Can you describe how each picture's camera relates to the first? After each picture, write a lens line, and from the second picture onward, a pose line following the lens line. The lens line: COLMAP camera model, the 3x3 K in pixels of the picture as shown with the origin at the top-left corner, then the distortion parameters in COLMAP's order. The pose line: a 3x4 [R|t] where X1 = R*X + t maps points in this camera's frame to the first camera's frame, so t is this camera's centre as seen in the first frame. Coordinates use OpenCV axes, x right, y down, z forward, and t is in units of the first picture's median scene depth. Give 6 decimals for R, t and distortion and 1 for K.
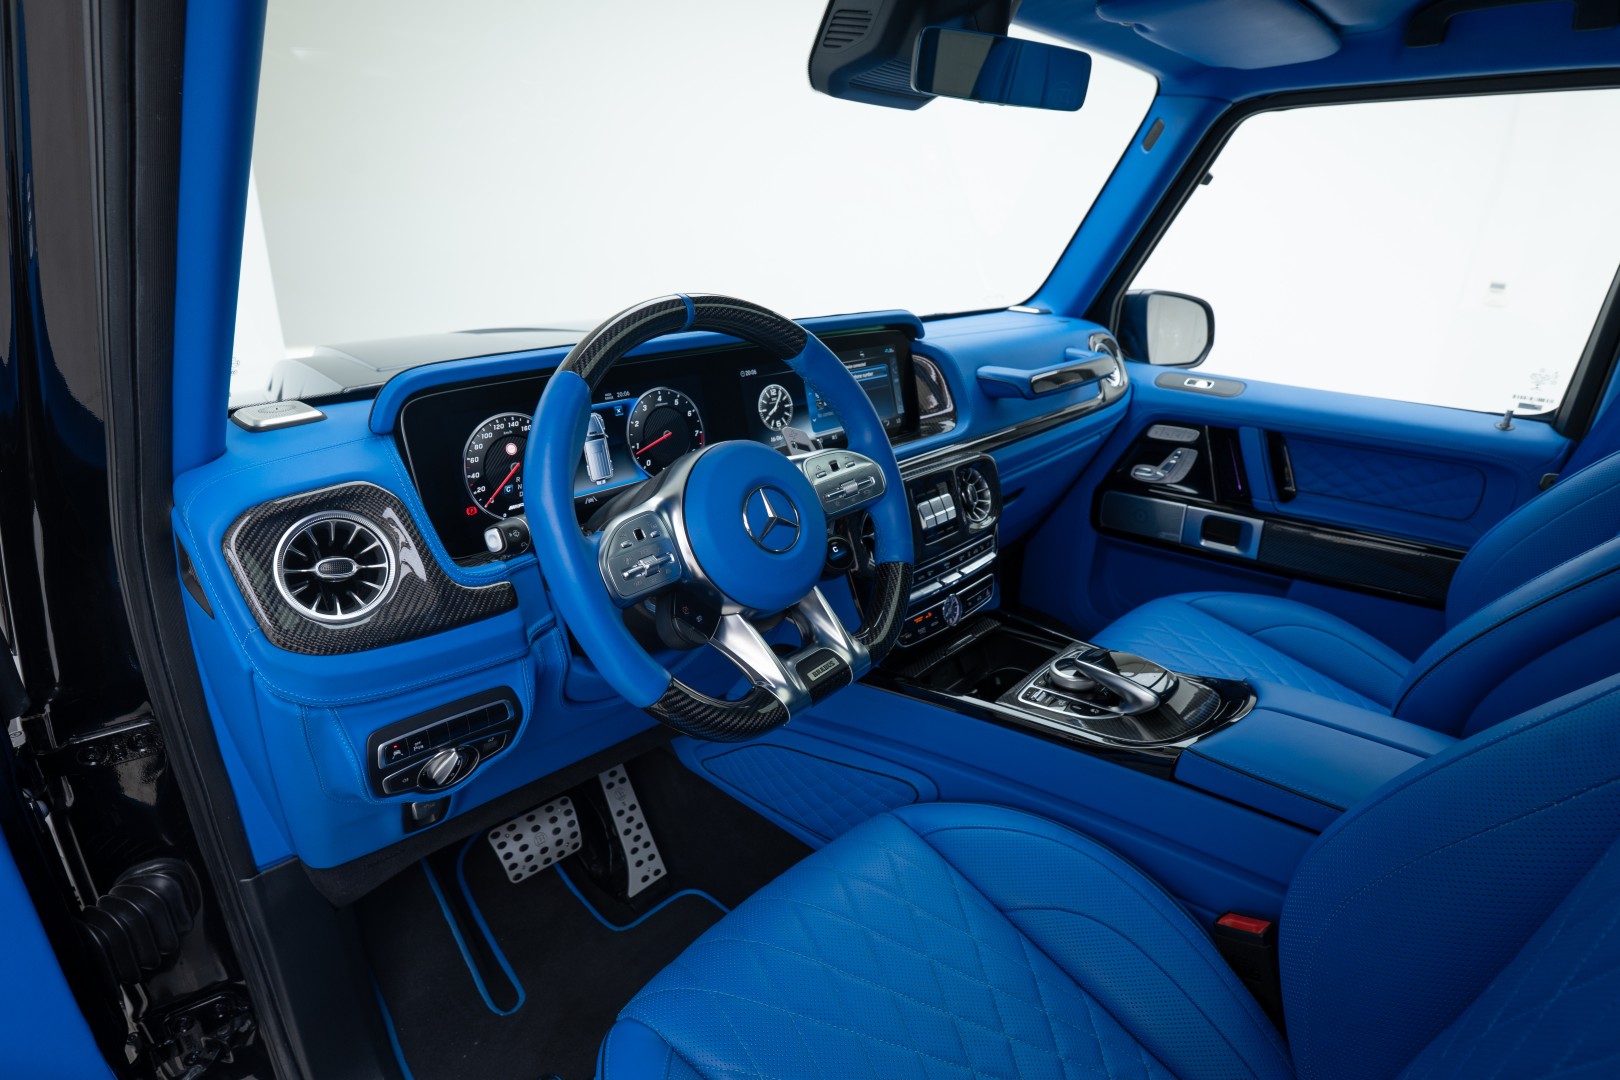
lens RADIAL K [[838.1, 0, 809.1], [0, 838.1, 541.4], [0, 0, 1]] dist [-0.027196, 0.002109]
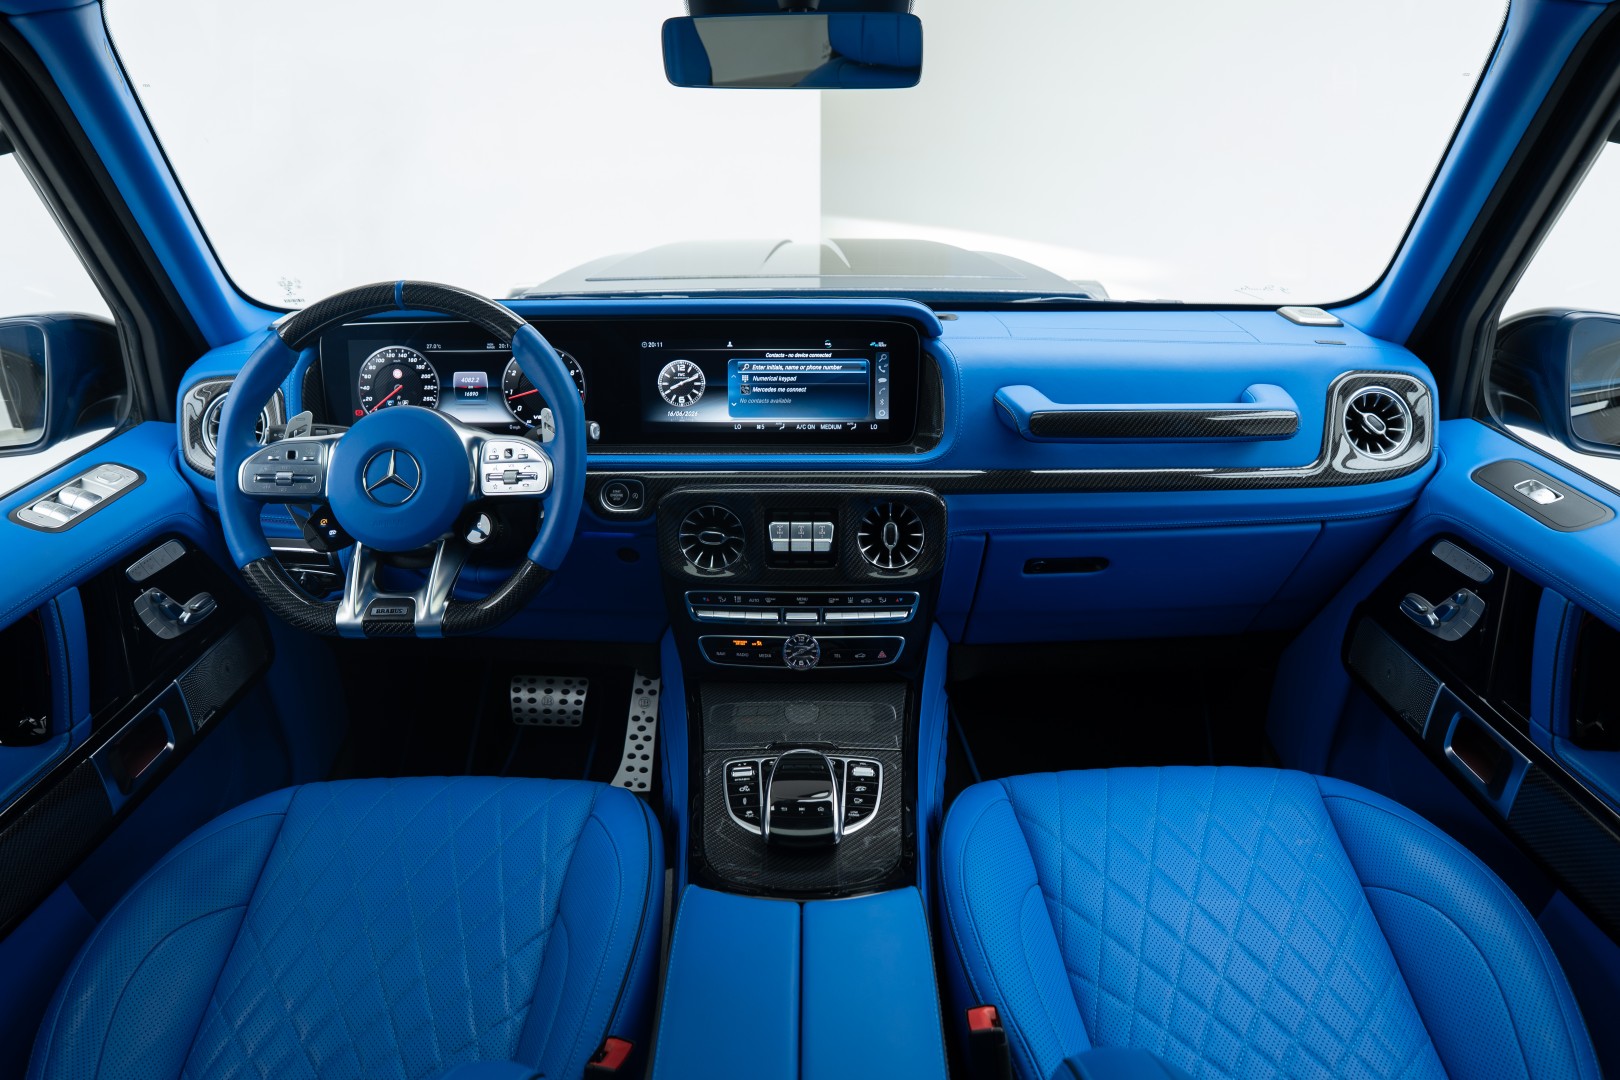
lens RADIAL K [[968.9, 0, 794.2], [0, 968.9, 486.3], [0, 0, 1]] dist [-0.017424, -0.000447]
pose [[0.673286, 0.277538, -0.685316, 0.776984], [-0.253648, 0.957330, 0.138503, -0.211230], [0.694513, 0.080577, 0.714954, 0.256561]]
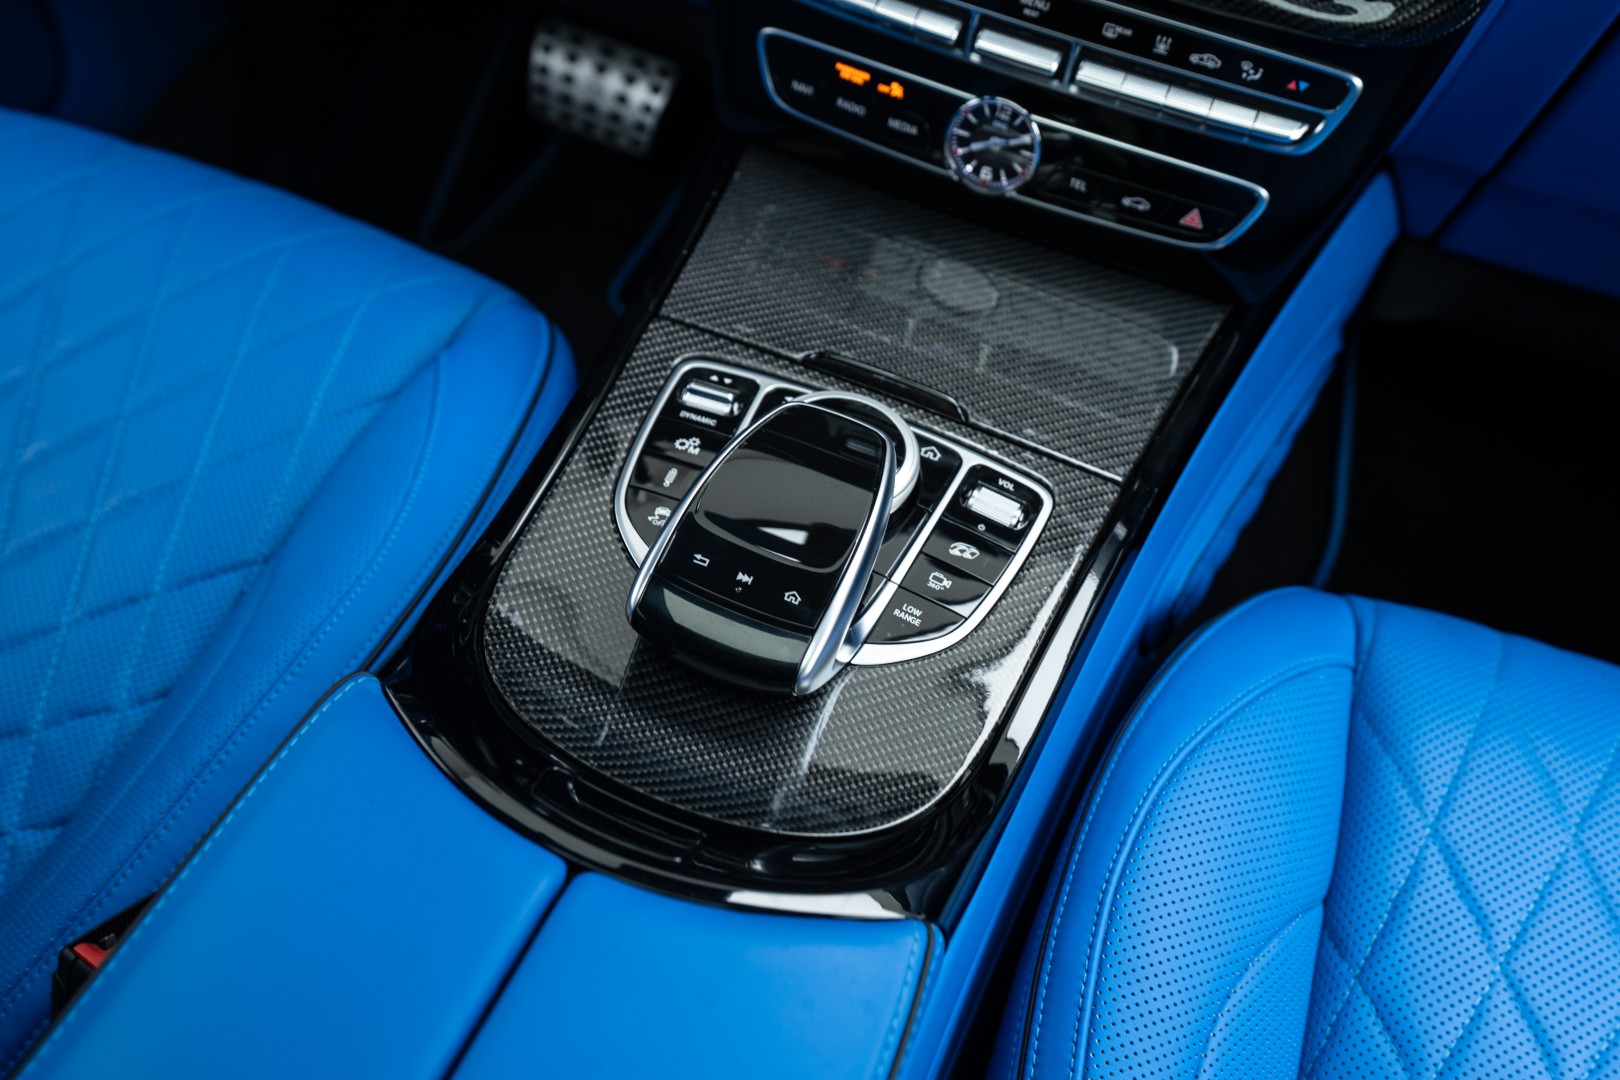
lens RADIAL K [[1338.9, 0, 812.2], [0, 1338.9, 539.6], [0, 0, 1]] dist [0.000046, 0.008022]
pose [[0.341372, 0.759913, -0.553170, 0.541401], [-0.411847, 0.649951, 0.638707, -0.122588], [0.844895, 0.009784, 0.534843, 0.633216]]
